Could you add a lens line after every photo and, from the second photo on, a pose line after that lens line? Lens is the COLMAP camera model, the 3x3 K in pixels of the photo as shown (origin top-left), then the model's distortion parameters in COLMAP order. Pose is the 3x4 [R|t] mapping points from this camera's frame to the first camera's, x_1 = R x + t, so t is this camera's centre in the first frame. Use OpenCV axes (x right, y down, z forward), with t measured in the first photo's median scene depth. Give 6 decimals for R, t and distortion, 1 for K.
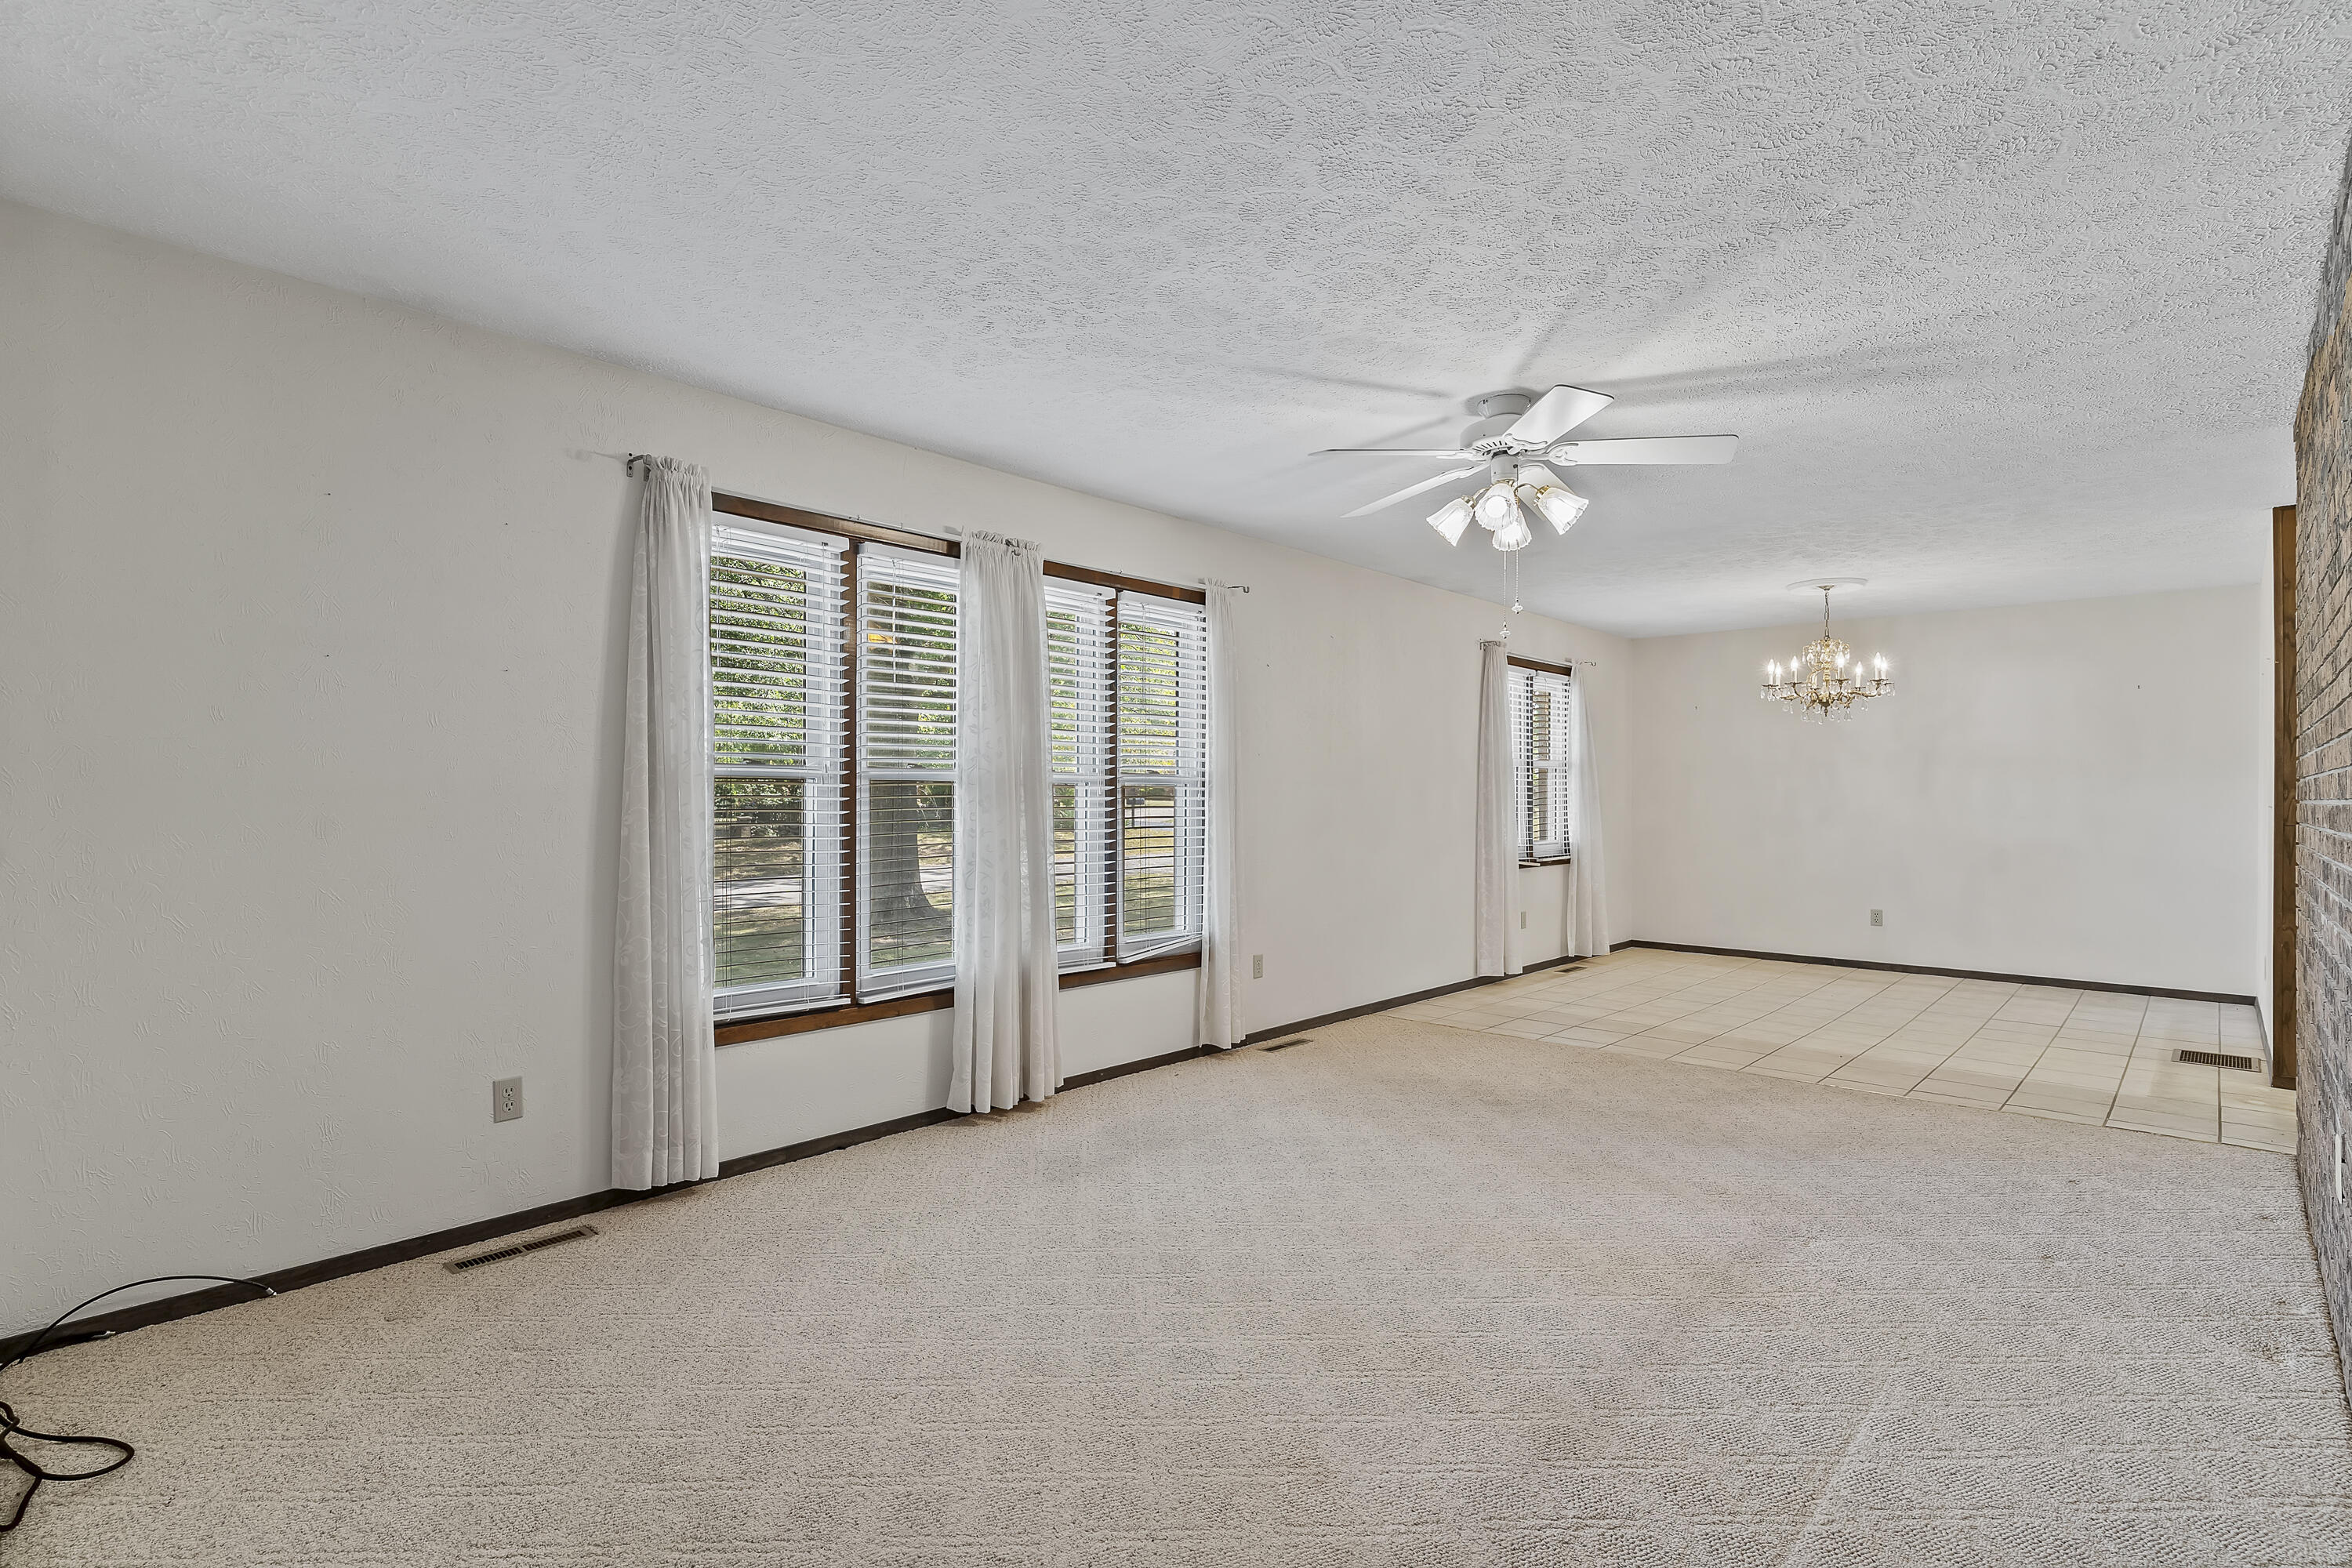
lens RADIAL K [[1135.8, 0, 1174.9], [0, 1135.8, 775.6], [0, 0, 1]] dist [0.001347, -0.001203]
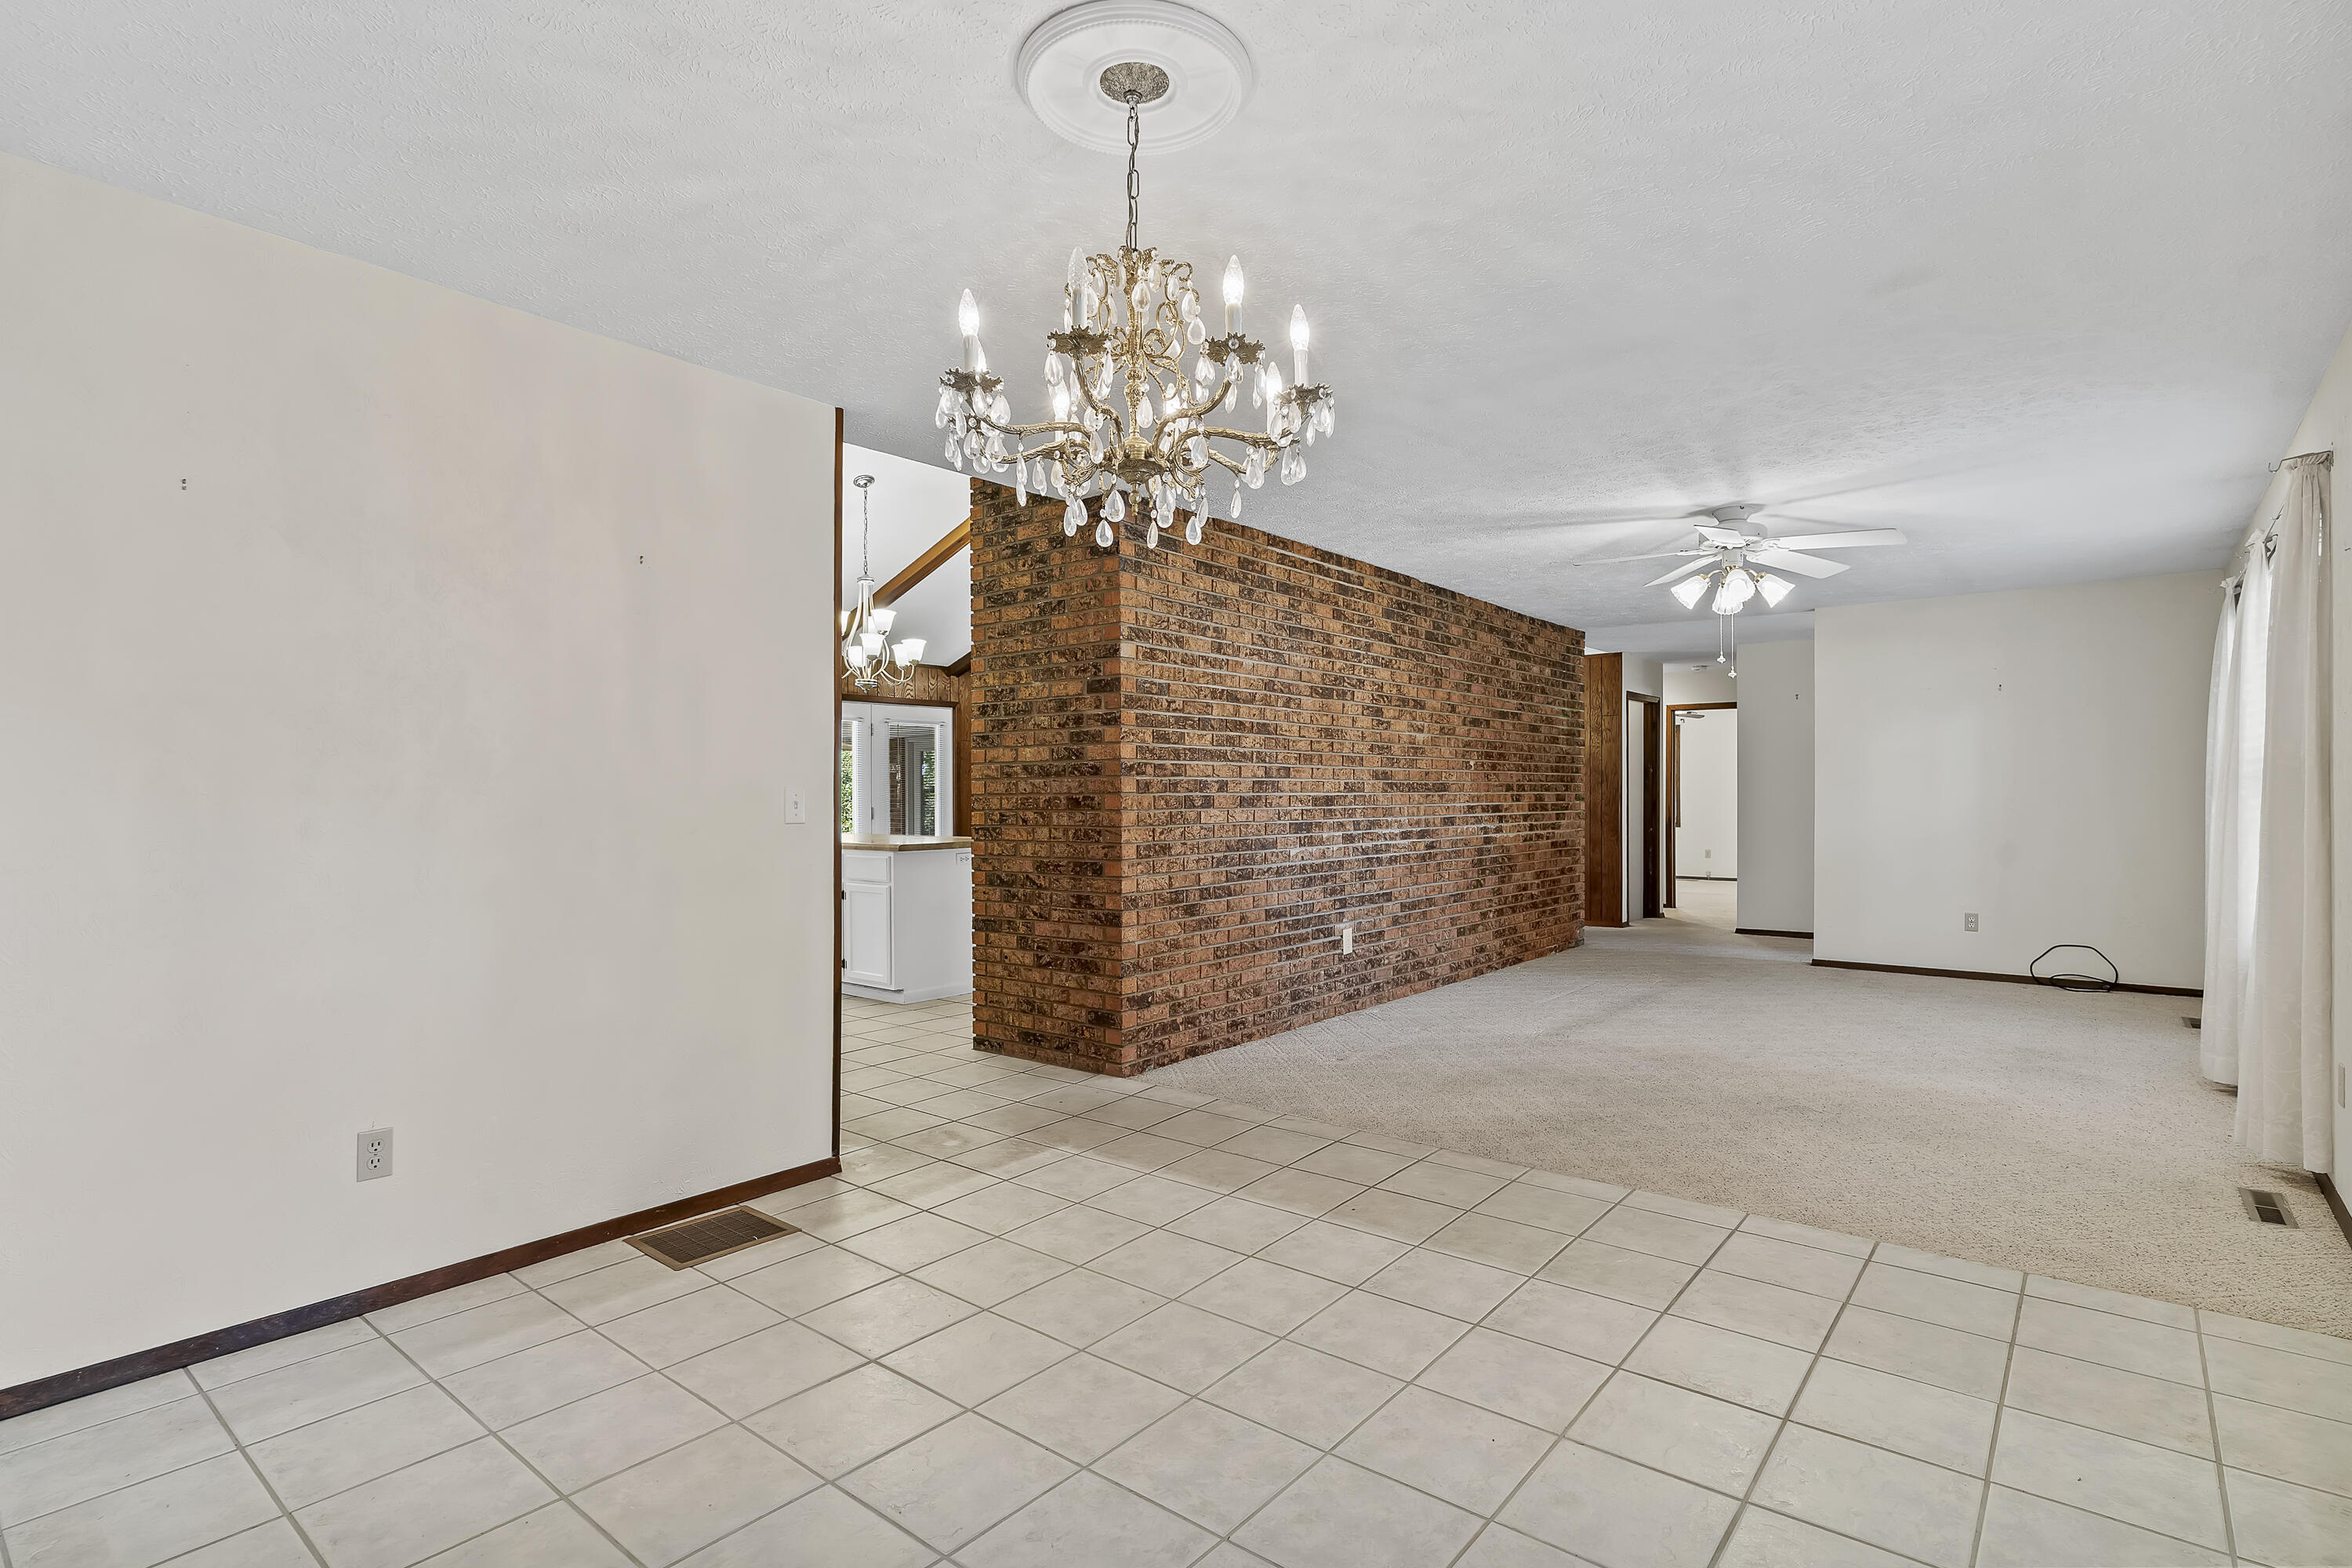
lens RADIAL K [[1135.8, 0, 1146.7], [0, 1135.8, 795.3], [0, 0, 1]] dist [0.001347, -0.001203]
pose [[-0.999289, -0.003728, -0.037528, 0.970413], [-0.003157, 0.999879, -0.015263, 0.044593], [0.037580, -0.015134, -0.999179, 2.170121]]
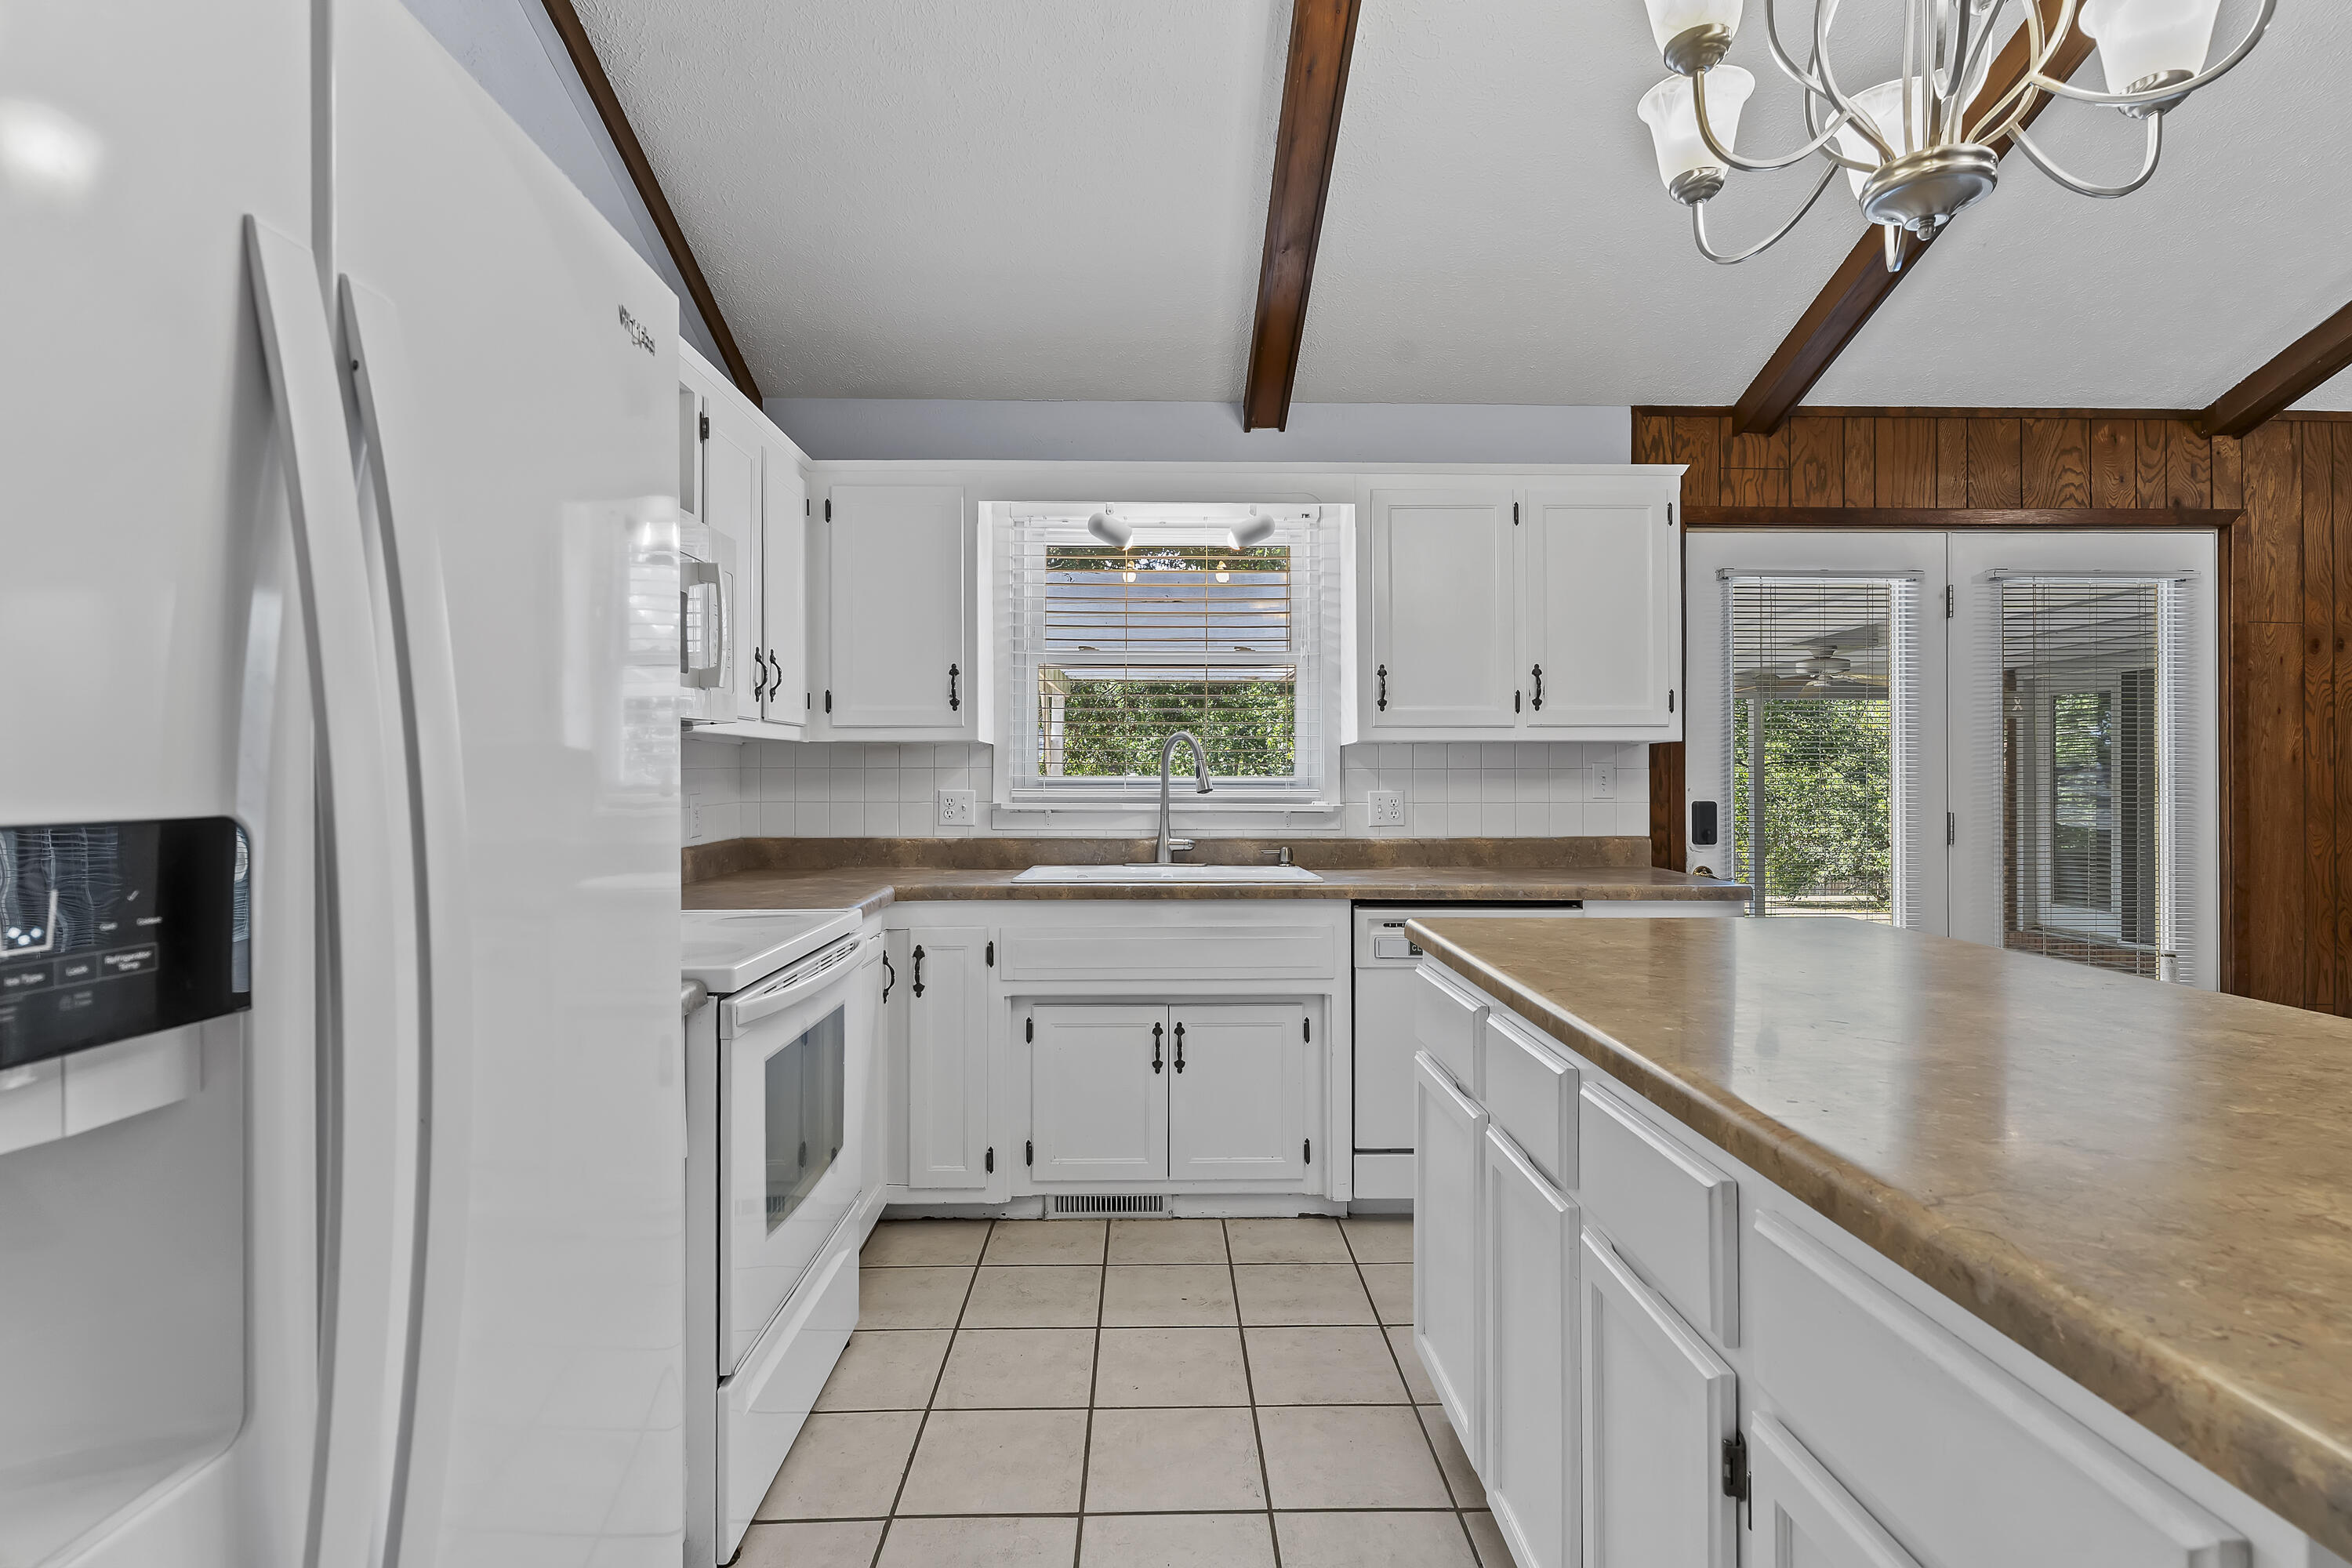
lens RADIAL K [[1135.8, 0, 1179.6], [0, 1135.8, 769.0], [0, 0, 1]] dist [0.001347, -0.001203]
pose [[-0.684680, 0.004434, 0.728831, 1.240052], [-0.013196, 0.999742, -0.018479, 0.027446], [-0.728725, -0.022270, -0.684445, 0.712971]]
